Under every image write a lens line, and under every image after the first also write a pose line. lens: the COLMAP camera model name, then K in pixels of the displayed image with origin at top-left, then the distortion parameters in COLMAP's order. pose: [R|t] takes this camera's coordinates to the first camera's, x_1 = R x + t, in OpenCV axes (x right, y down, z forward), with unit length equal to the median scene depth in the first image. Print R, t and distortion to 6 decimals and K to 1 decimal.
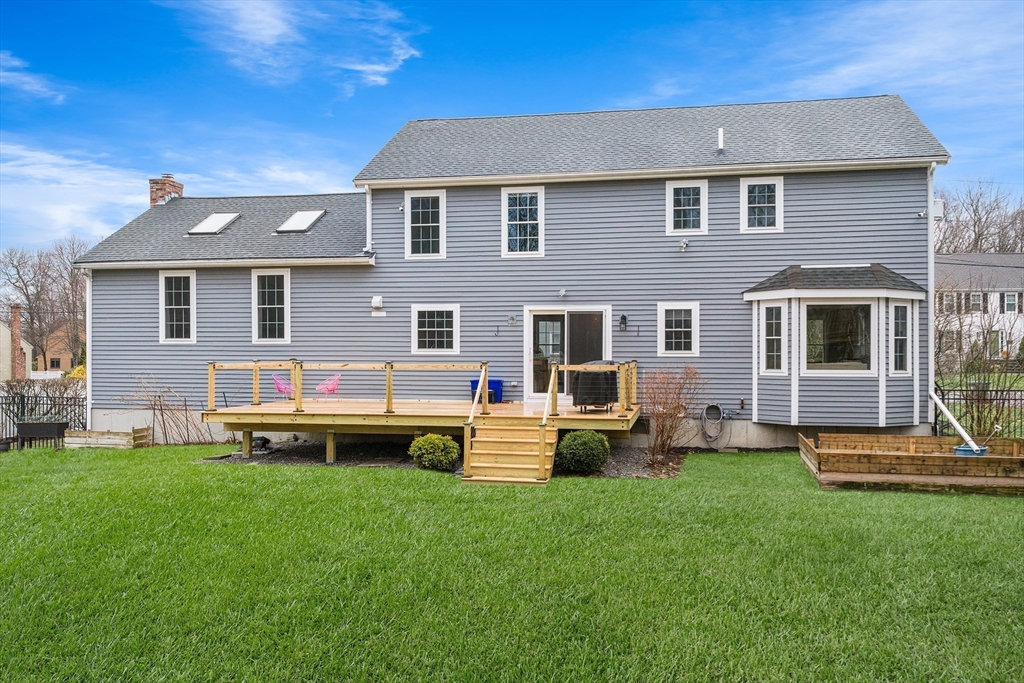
lens RADIAL K [[849.5, 0, 512.0], [0, 849.5, 341.5], [0, 0, 1]] dist [0.034716, -0.000697]
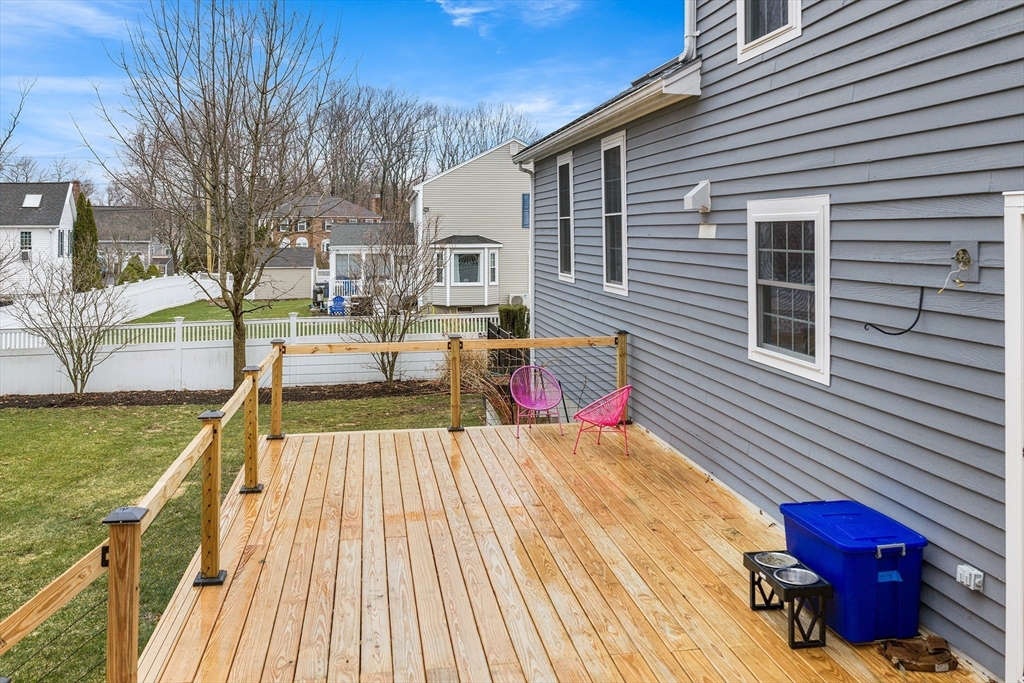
lens RADIAL K [[849.5, 0, 512.0], [0, 849.5, 341.5], [0, 0, 1]] dist [0.034716, -0.000697]
pose [[0.351830, 0.121912, -0.928091, 0.159070], [-0.004645, 0.991698, 0.128506, -0.033011], [0.936053, -0.040902, 0.349475, 0.822199]]
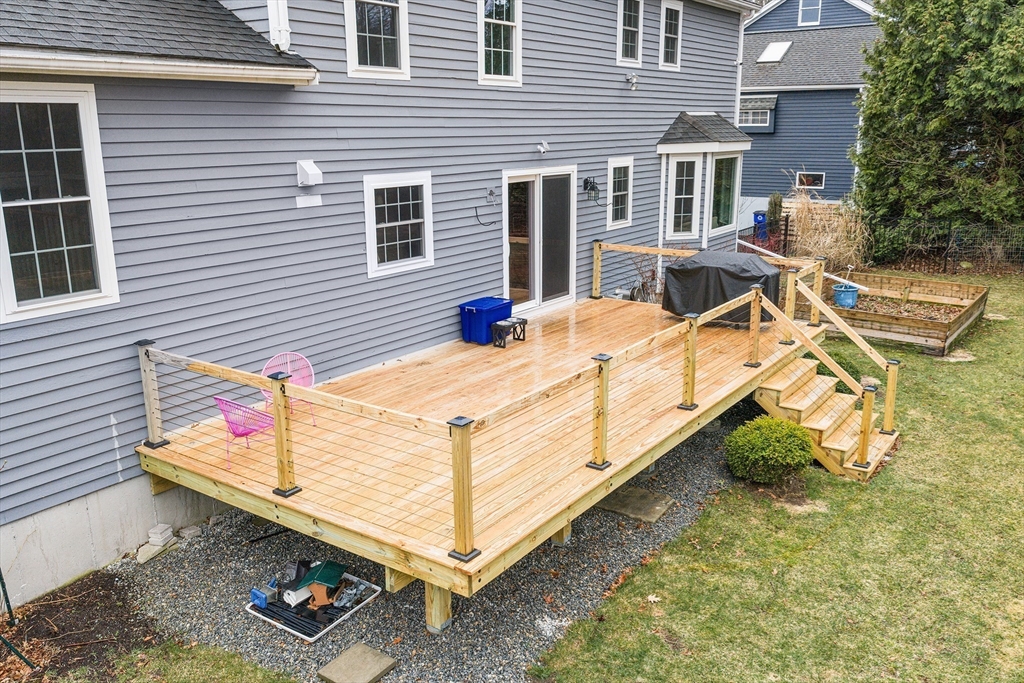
lens RADIAL K [[849.5, 0, 512.0], [0, 849.5, 341.5], [0, 0, 1]] dist [0.034716, -0.000697]
pose [[0.404025, -0.226788, 0.886189, -0.545250], [0.010641, 0.969879, 0.243355, -0.070752], [-0.914686, -0.088891, 0.394268, 0.743007]]
